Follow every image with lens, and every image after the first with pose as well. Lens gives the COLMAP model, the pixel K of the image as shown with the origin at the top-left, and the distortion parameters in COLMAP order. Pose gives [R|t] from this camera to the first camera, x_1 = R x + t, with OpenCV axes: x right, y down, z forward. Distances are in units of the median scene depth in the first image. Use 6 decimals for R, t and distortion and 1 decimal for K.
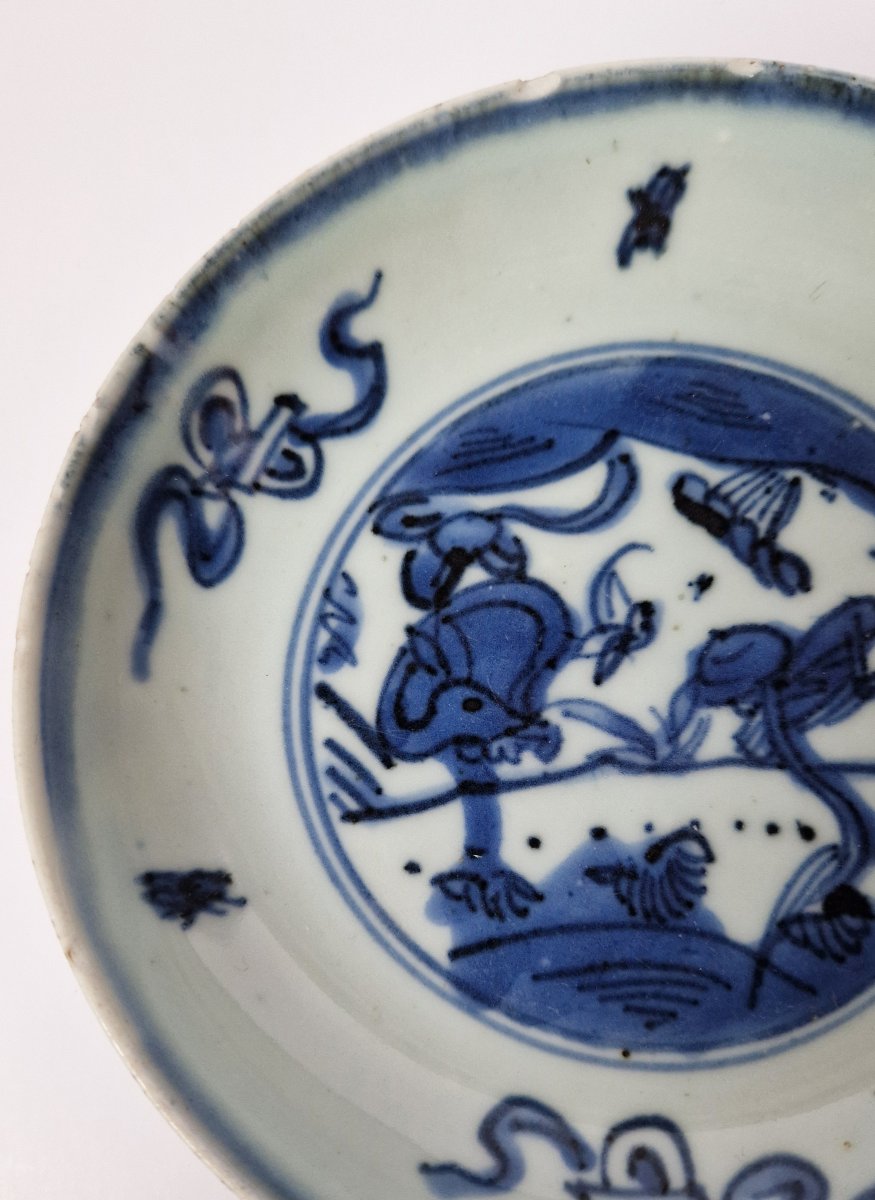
lens RADIAL K [[1211.6, 0, 444.2], [0, 1211.6, 700.9], [0, 0, 1]] dist [0.049750, 0.000000]
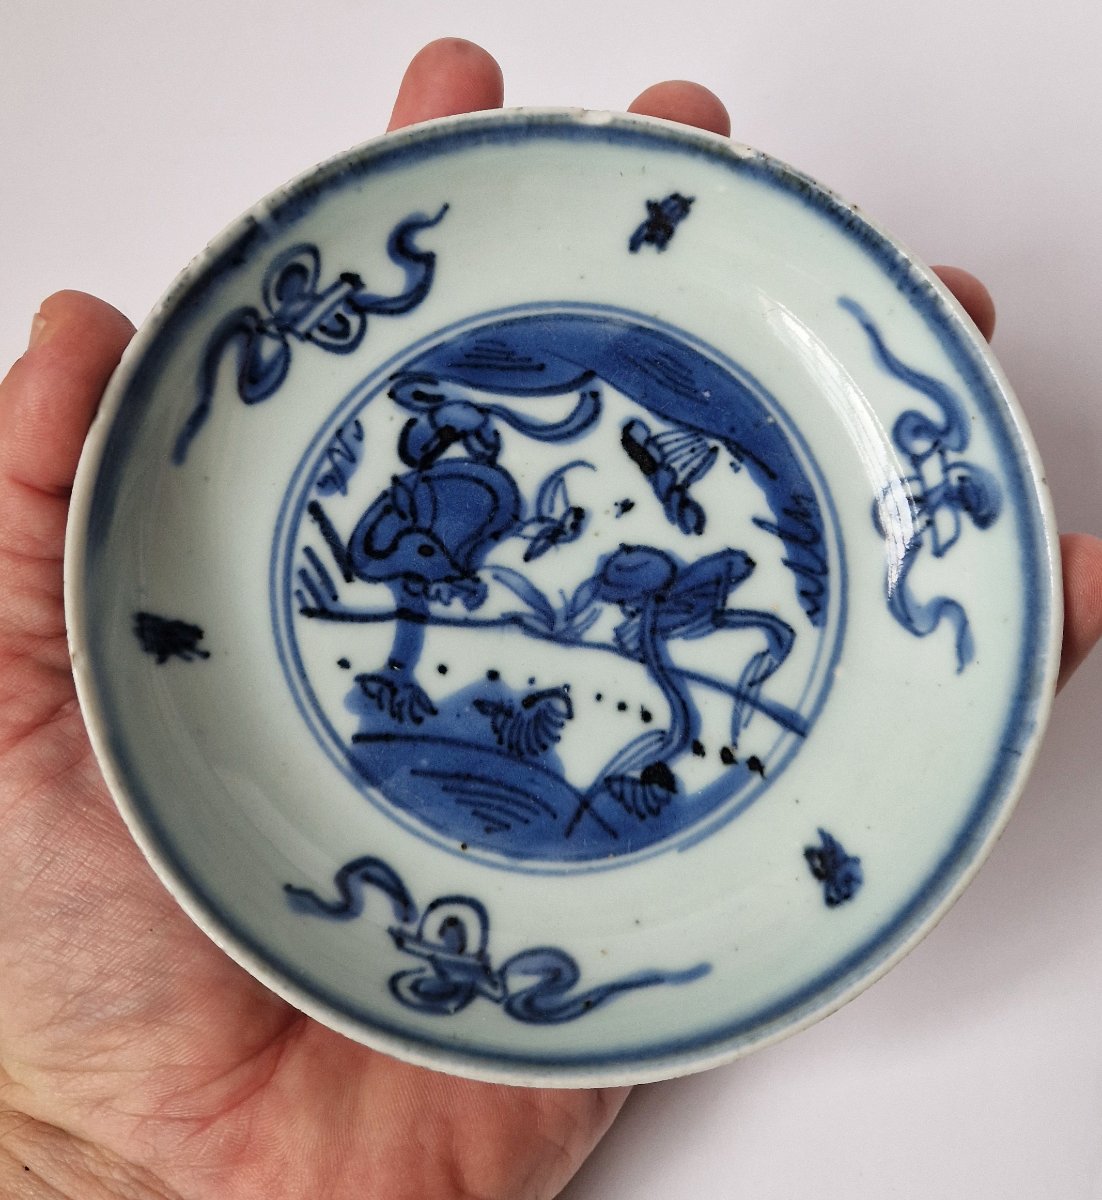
lens RADIAL K [[1515.7, 0, 535.9], [0, 1515.7, 434.7], [0, 0, 1]] dist [0.143100, 0.000000]
pose [[0.962663, 0.268012, 0.038080, 0.040617], [-0.266074, 0.962695, -0.049216, -0.065406], [-0.049850, 0.037246, 0.998062, -0.592602]]
